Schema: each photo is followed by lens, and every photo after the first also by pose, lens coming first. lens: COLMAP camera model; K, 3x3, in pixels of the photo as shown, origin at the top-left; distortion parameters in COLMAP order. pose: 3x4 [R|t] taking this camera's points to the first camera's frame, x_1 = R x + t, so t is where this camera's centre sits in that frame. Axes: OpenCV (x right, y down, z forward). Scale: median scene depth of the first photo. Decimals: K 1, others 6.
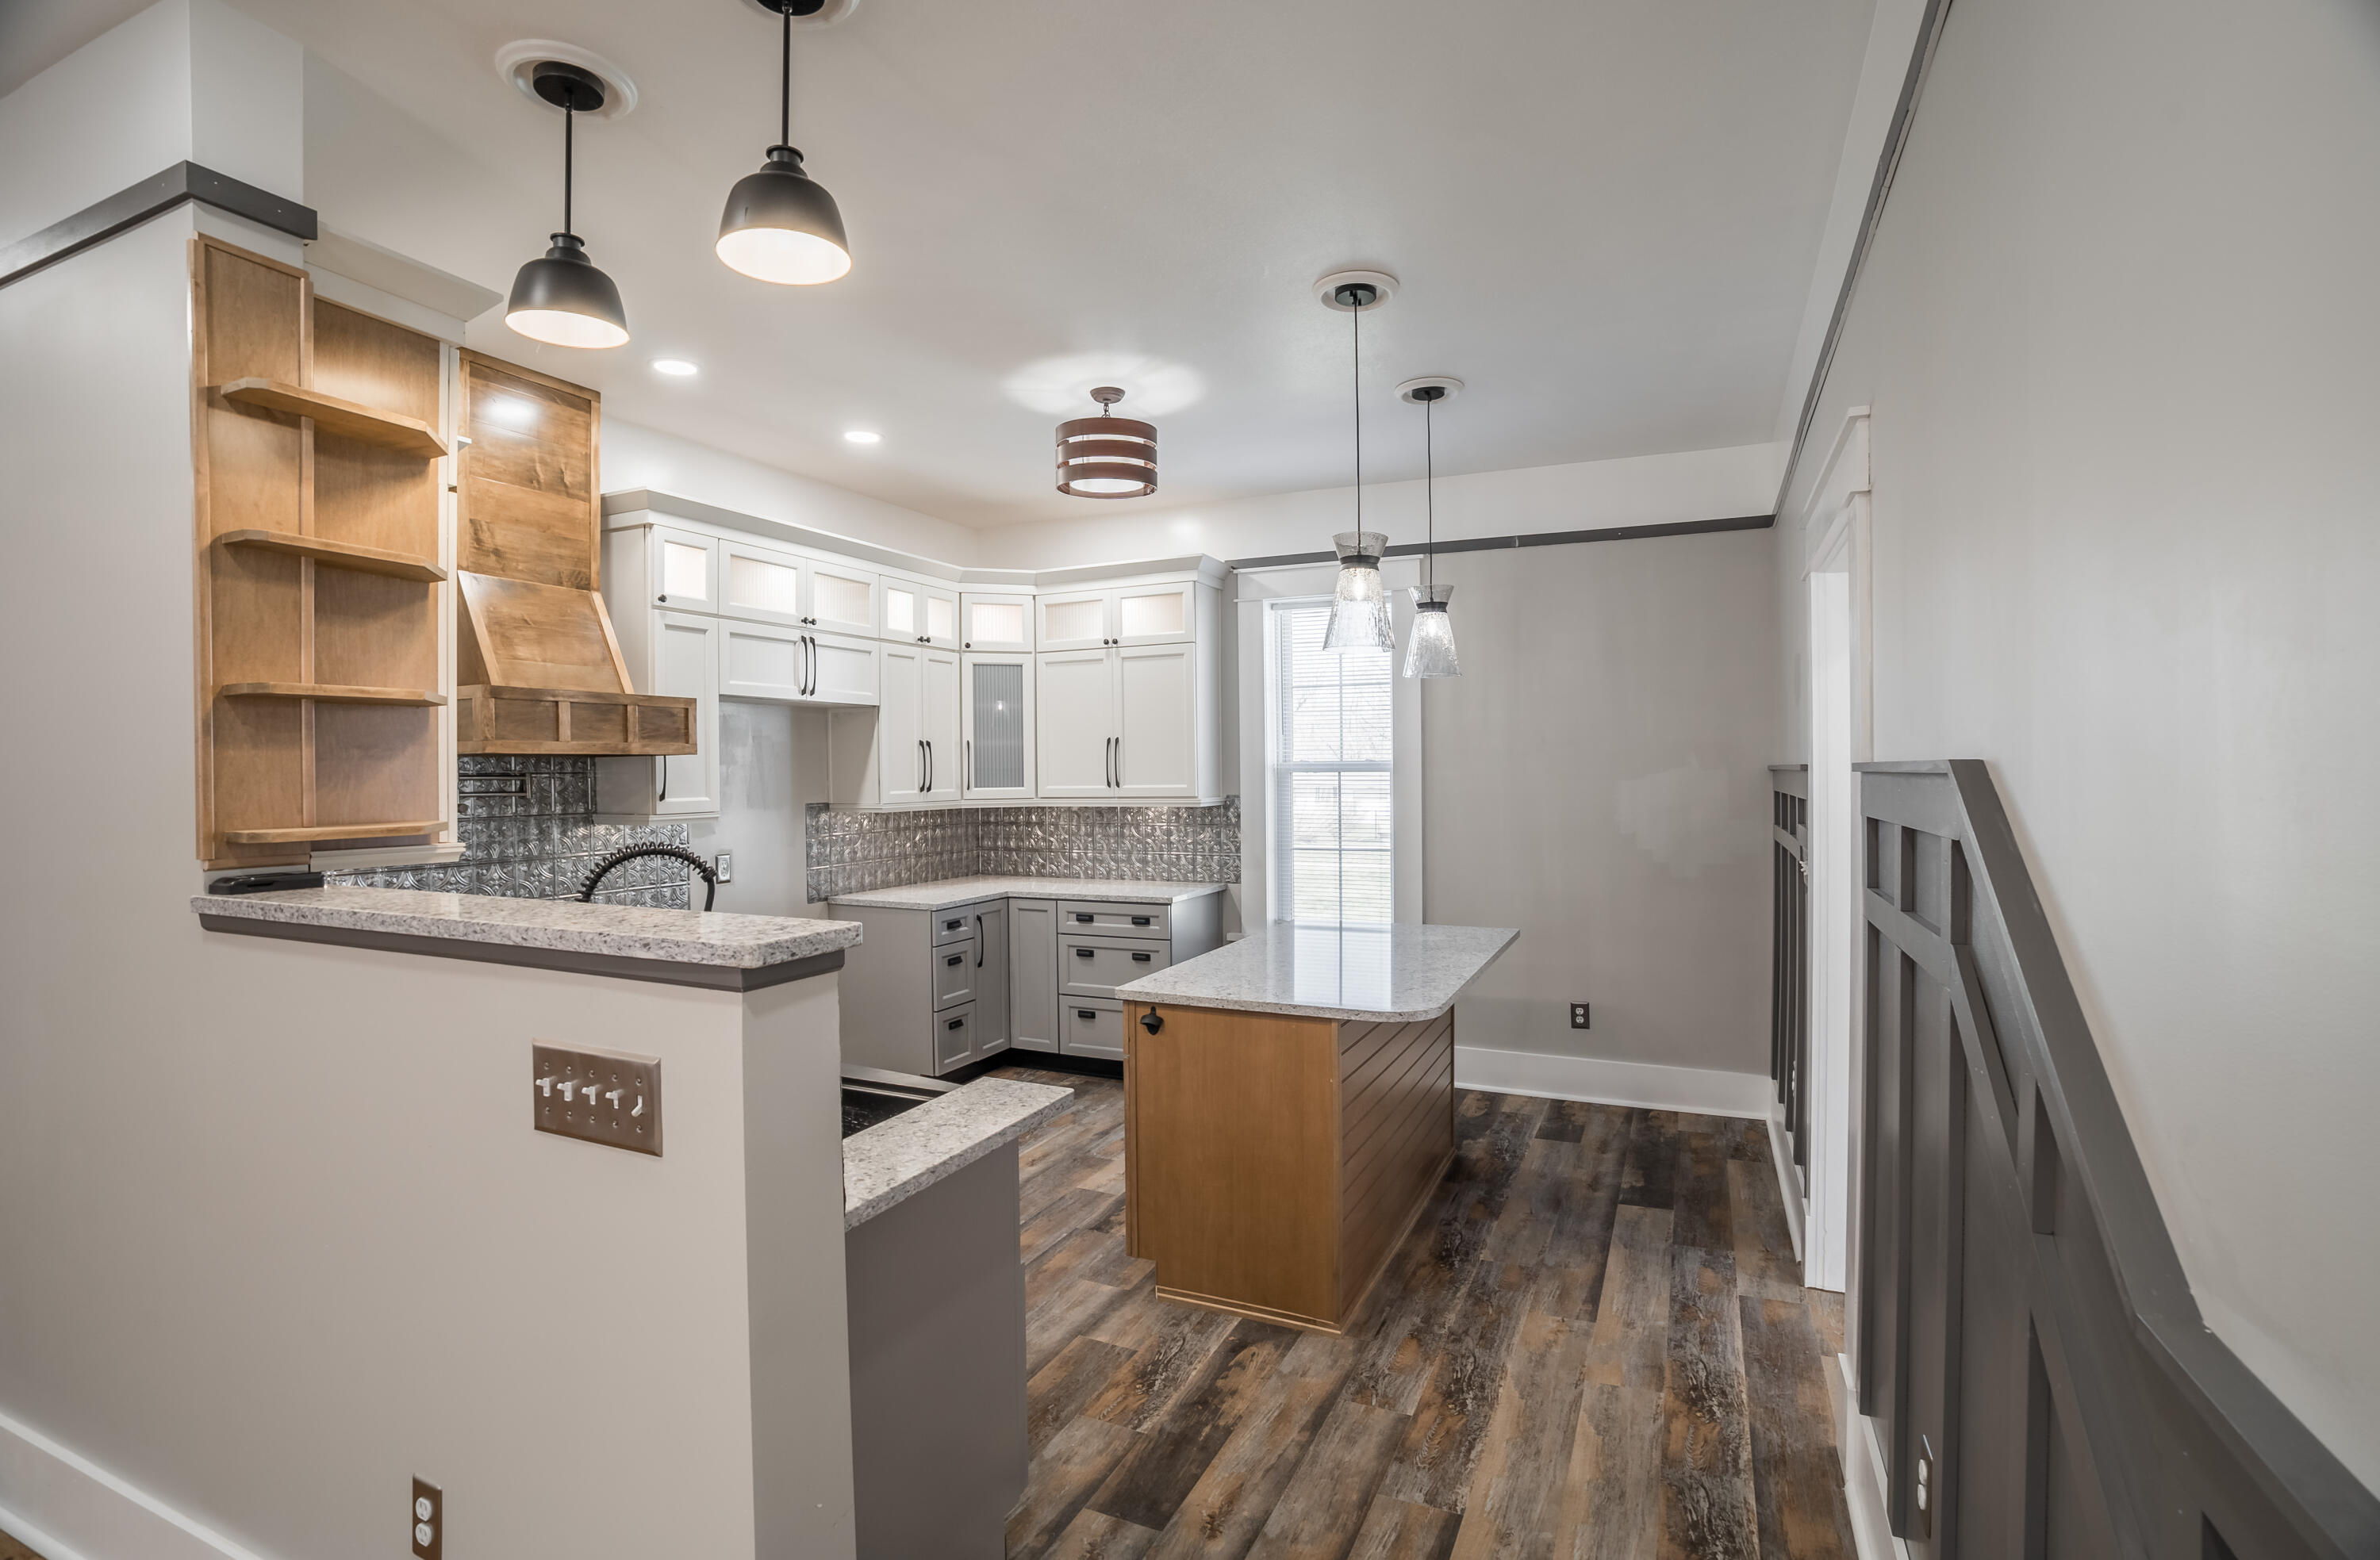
lens RADIAL K [[1130.7, 0, 1240.9], [0, 1130.7, 775.5], [0, 0, 1]] dist [-0.053720, 0.013032]
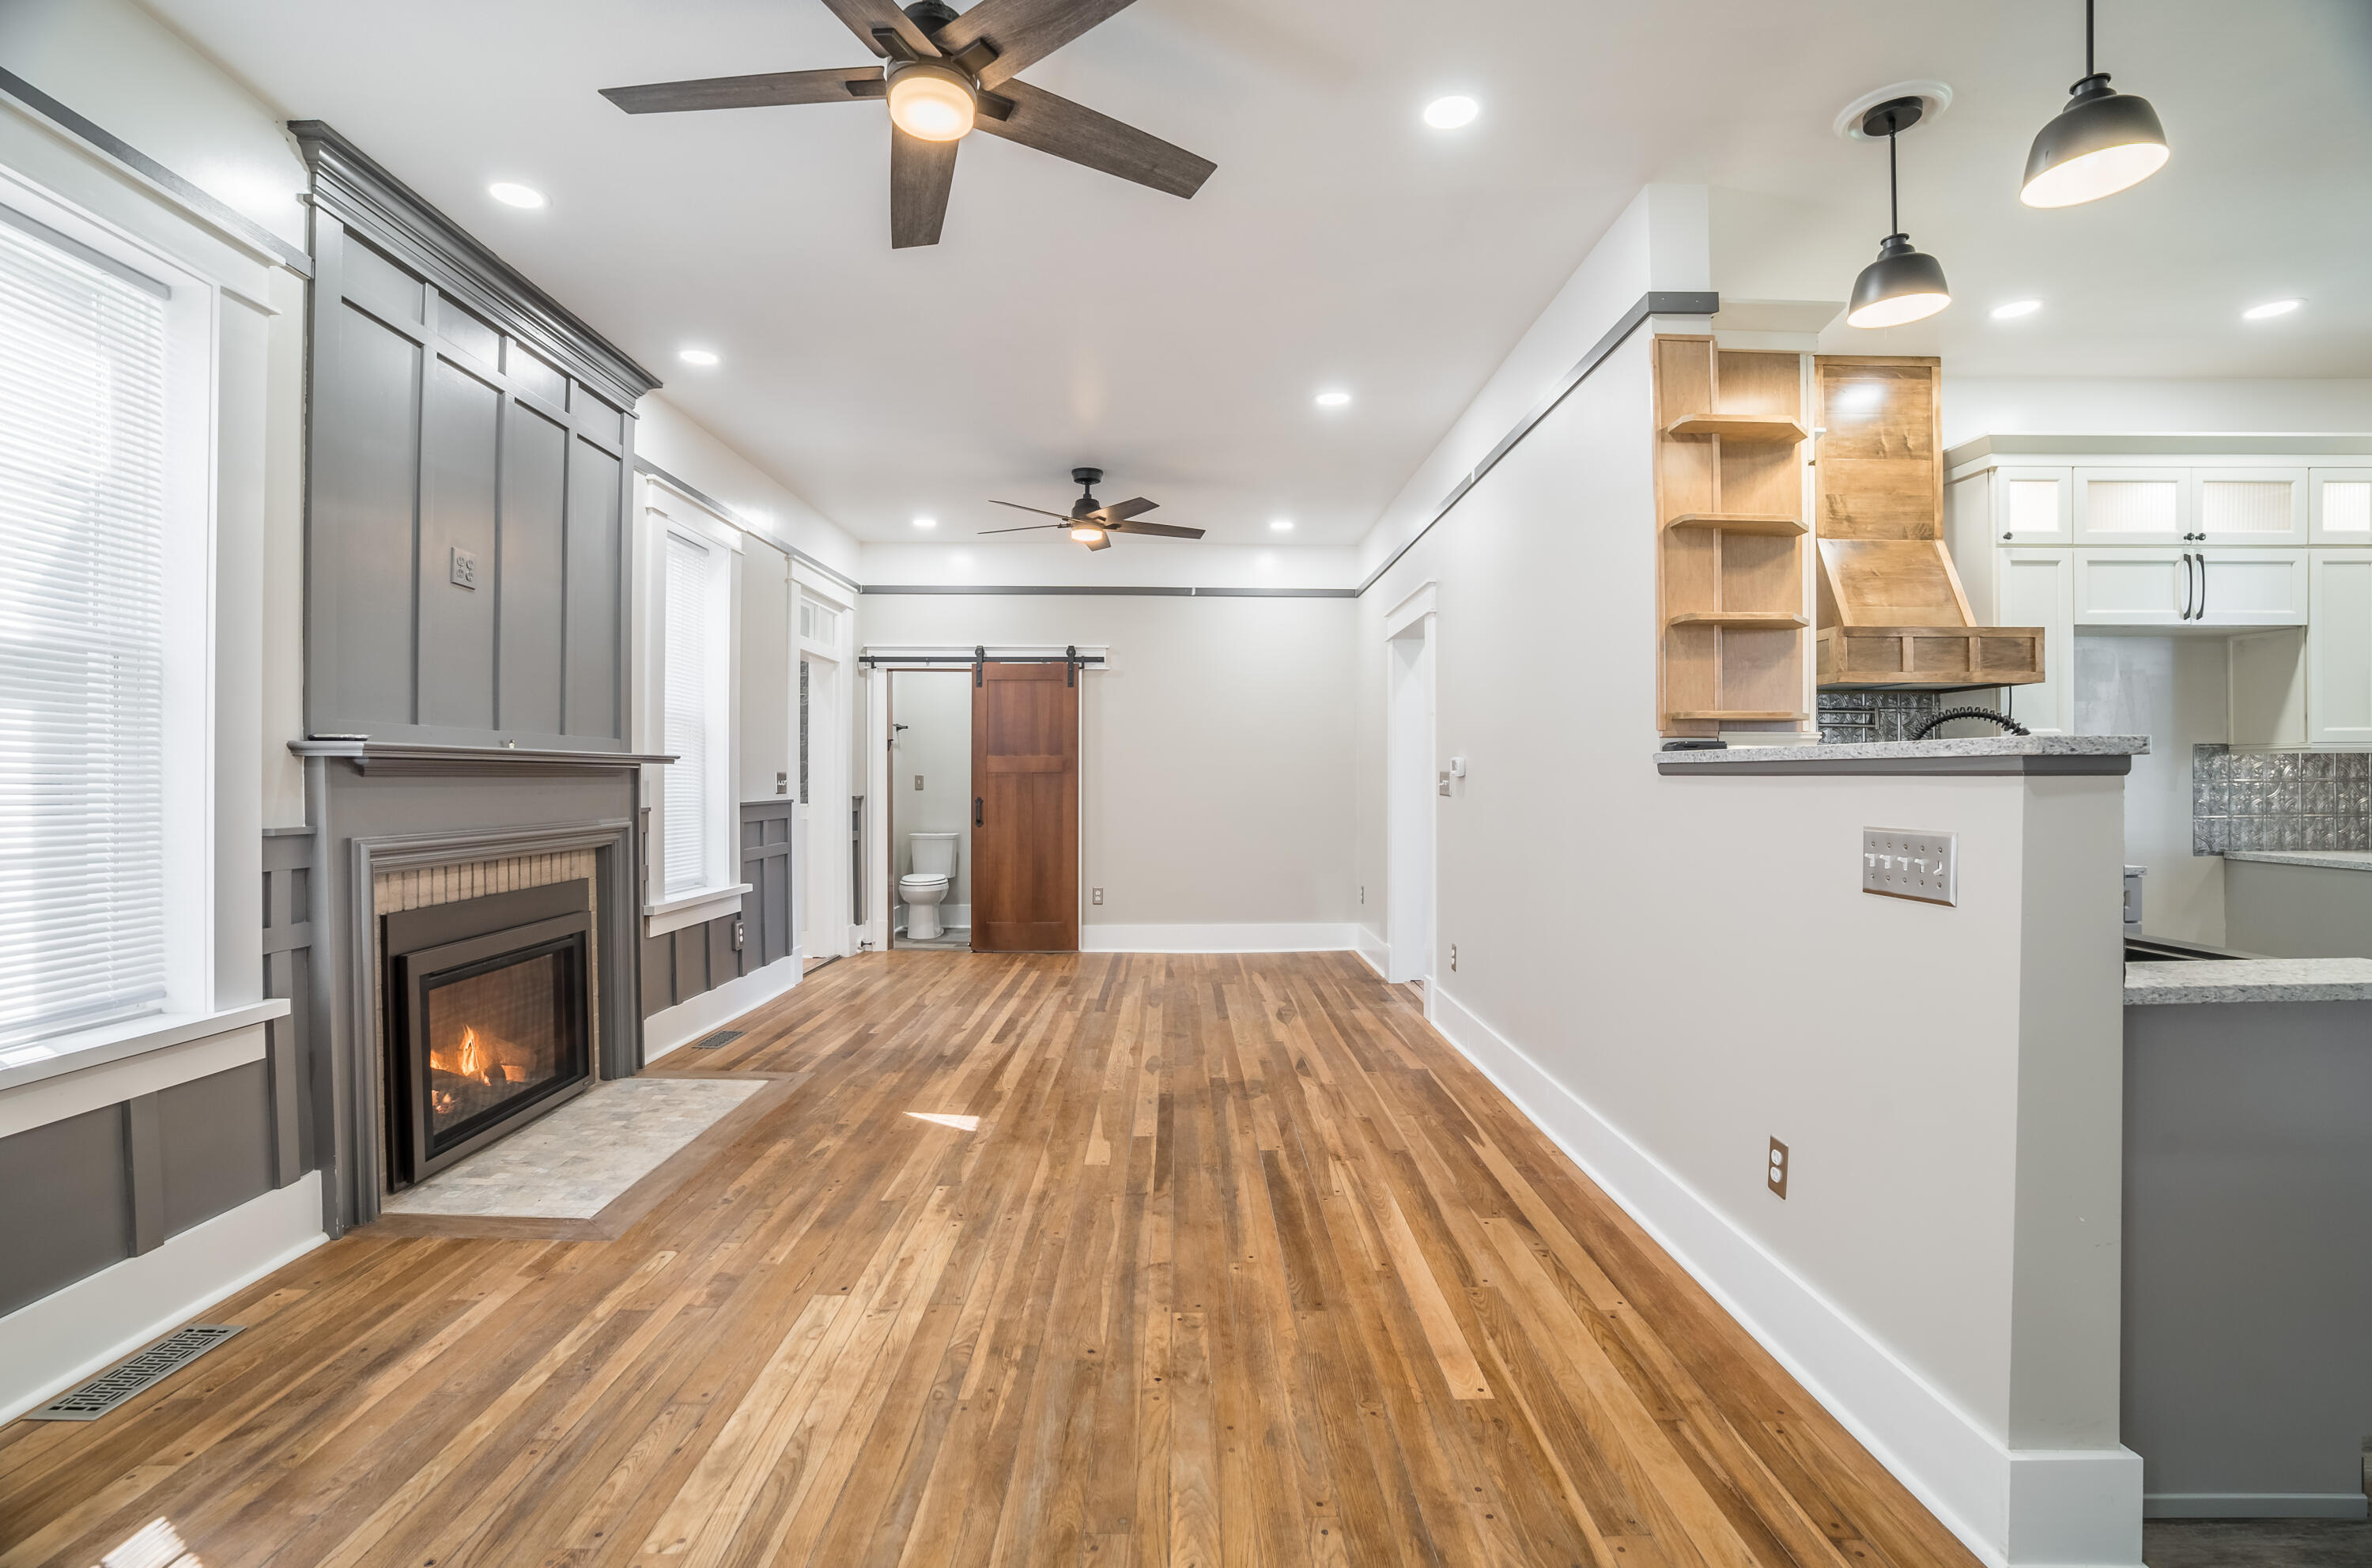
lens RADIAL K [[1118.8, 0, 1134.6], [0, 1118.8, 789.1], [0, 0, 1]] dist [-0.055137, 0.020070]
pose [[0.385670, 0.015090, -0.922513, 0.089886], [-0.001727, 0.999876, 0.015633, 0.053195], [0.922635, -0.004436, 0.385648, -0.123224]]
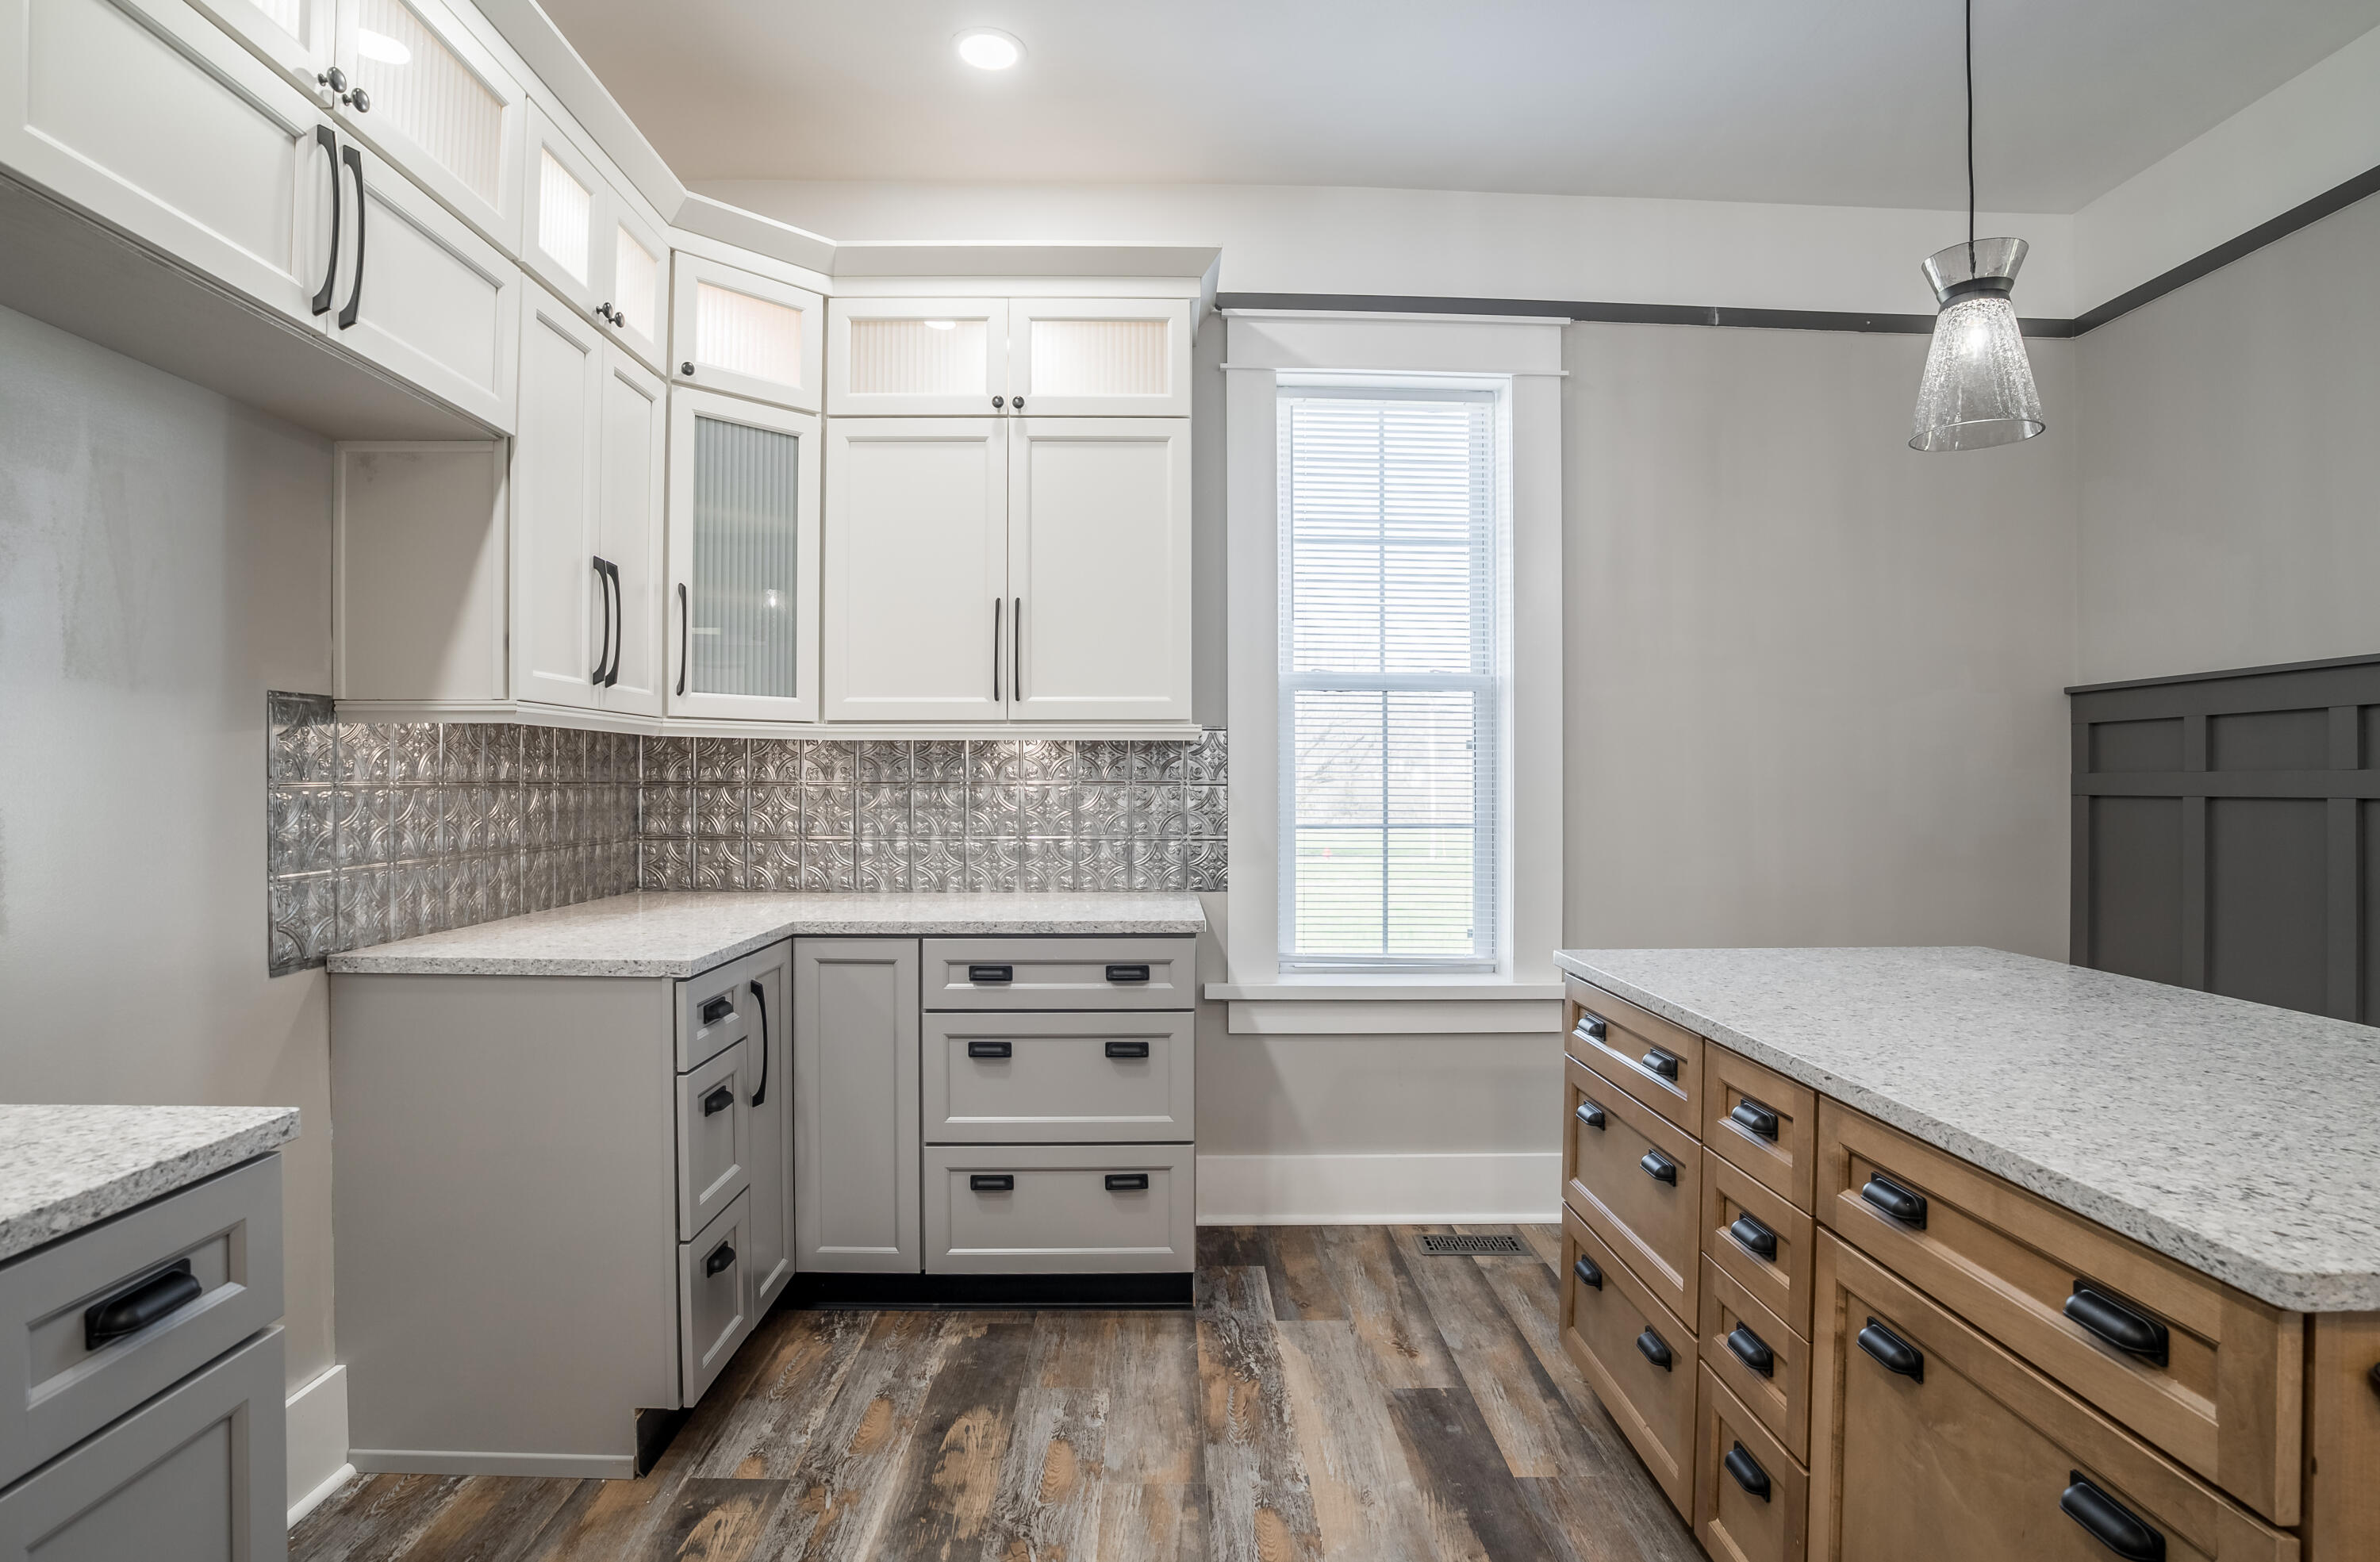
lens RADIAL K [[1172.6, 0, 1211.4], [0, 1172.6, 782.0], [0, 0, 1]] dist [-0.041107, 0.003569]
pose [[0.906923, 0.010263, 0.421171, -0.294800], [-0.007296, 0.999936, -0.008655, 0.059189], [-0.421233, 0.004777, 0.906940, 0.604624]]
